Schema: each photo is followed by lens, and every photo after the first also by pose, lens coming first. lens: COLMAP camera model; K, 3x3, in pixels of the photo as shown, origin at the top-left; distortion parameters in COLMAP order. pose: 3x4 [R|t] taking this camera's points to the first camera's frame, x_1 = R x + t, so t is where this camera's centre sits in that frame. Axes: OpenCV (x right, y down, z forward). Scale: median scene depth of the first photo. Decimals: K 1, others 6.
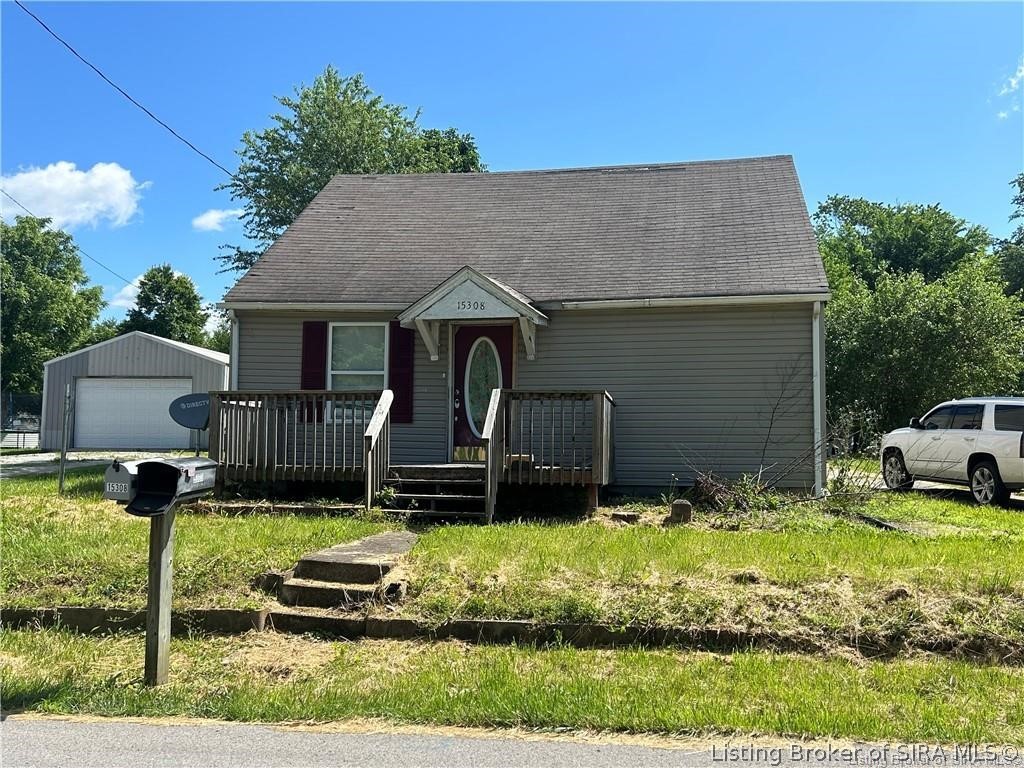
lens RADIAL K [[950.5, 0, 514.8], [0, 950.5, 383.0], [0, 0, 1]] dist [0.009490, 0.000000]
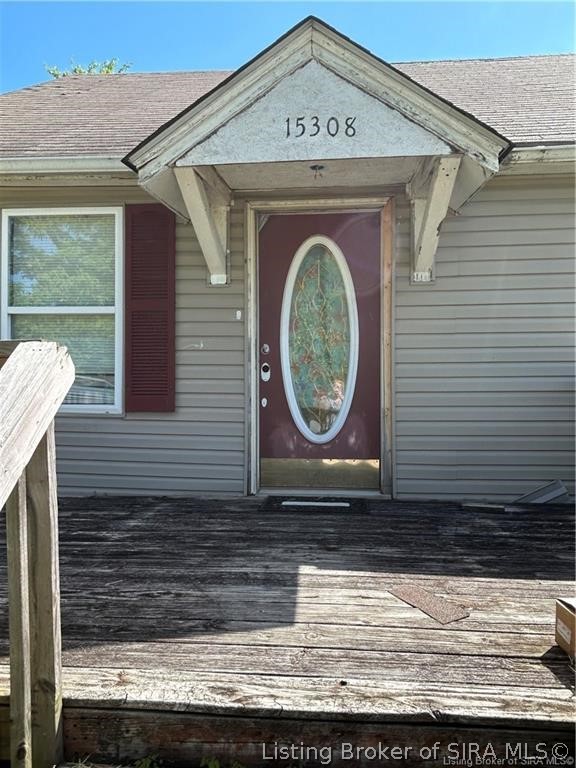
lens RADIAL K [[519.3, 0, 283.3], [0, 519.3, 387.2], [0, 0, 1]] dist [-0.003553, -0.000893]
pose [[0.996125, -0.011110, 0.087240, -0.075524], [0.003154, 0.995864, 0.090801, 0.005026], [-0.087888, -0.090174, 0.992040, 0.729207]]
